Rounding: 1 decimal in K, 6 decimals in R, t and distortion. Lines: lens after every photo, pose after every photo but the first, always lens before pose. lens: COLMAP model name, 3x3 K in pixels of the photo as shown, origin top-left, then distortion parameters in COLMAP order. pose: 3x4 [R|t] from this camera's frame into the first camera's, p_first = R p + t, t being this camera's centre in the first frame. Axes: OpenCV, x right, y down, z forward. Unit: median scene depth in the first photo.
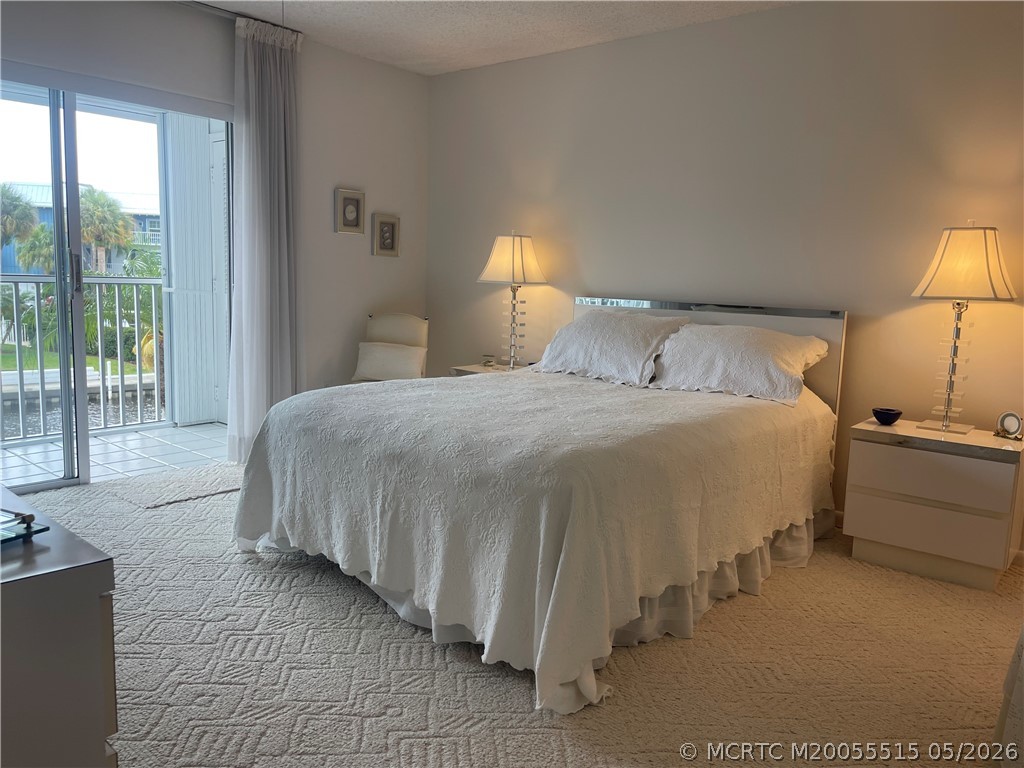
lens RADIAL K [[775.1, 0, 504.1], [0, 775.1, 383.4], [0, 0, 1]] dist [0.049092, -0.070227]
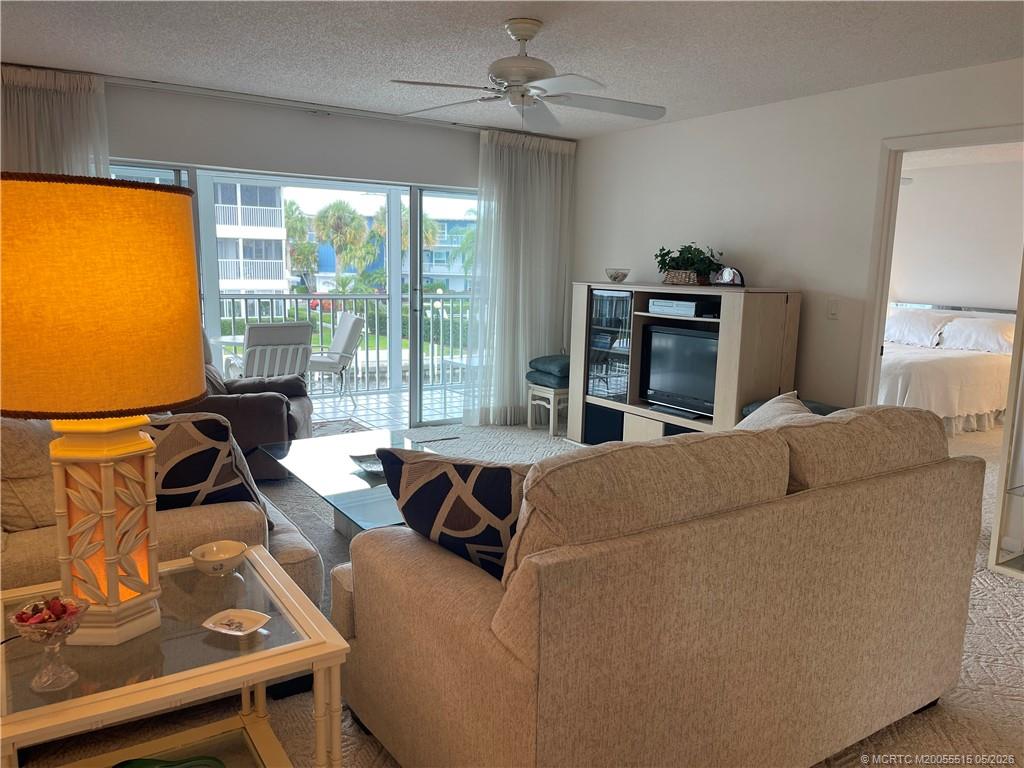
lens RADIAL K [[775.1, 0, 516.0], [0, 775.1, 385.5], [0, 0, 1]] dist [0.049092, -0.070227]
pose [[0.961356, 0.039140, -0.272512, -0.312595], [-0.036617, 0.999226, 0.014338, 0.114190], [0.272862, -0.003805, 0.962046, -1.293108]]
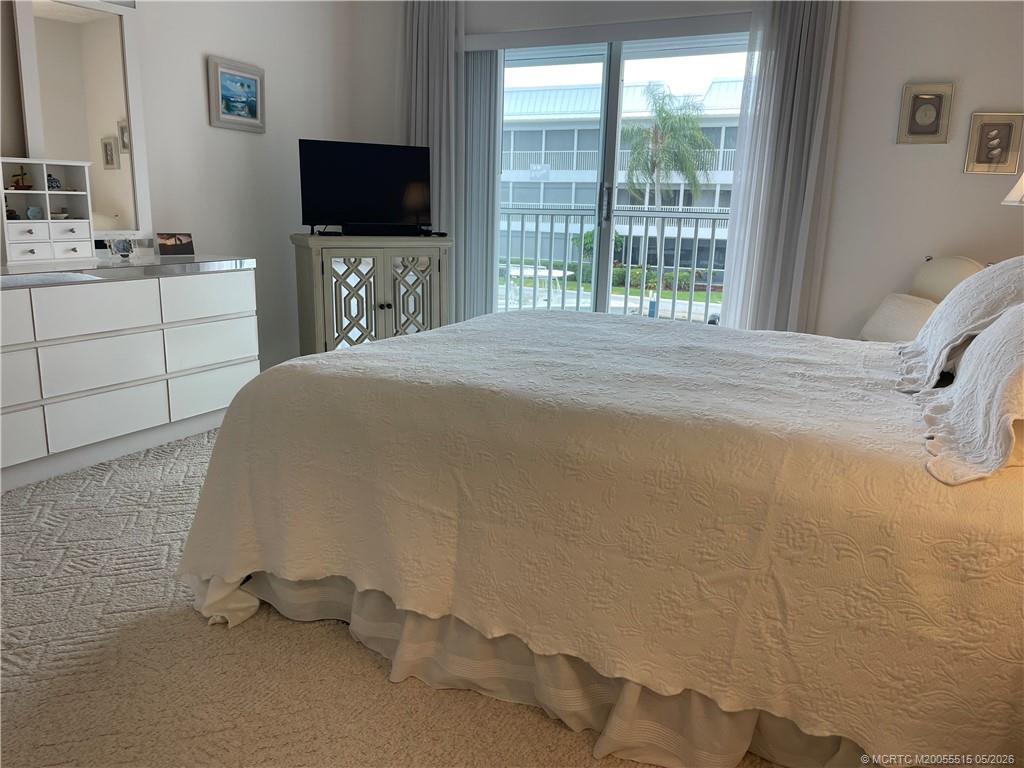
lens RADIAL K [[775.1, 0, 512.3], [0, 775.1, 384.6], [0, 0, 1]] dist [0.049092, -0.070227]
pose [[0.232345, 0.189692, -0.953956, 0.591631], [-0.150755, 0.975968, 0.157351, -0.038882], [0.960879, 0.107254, 0.255358, 0.602219]]
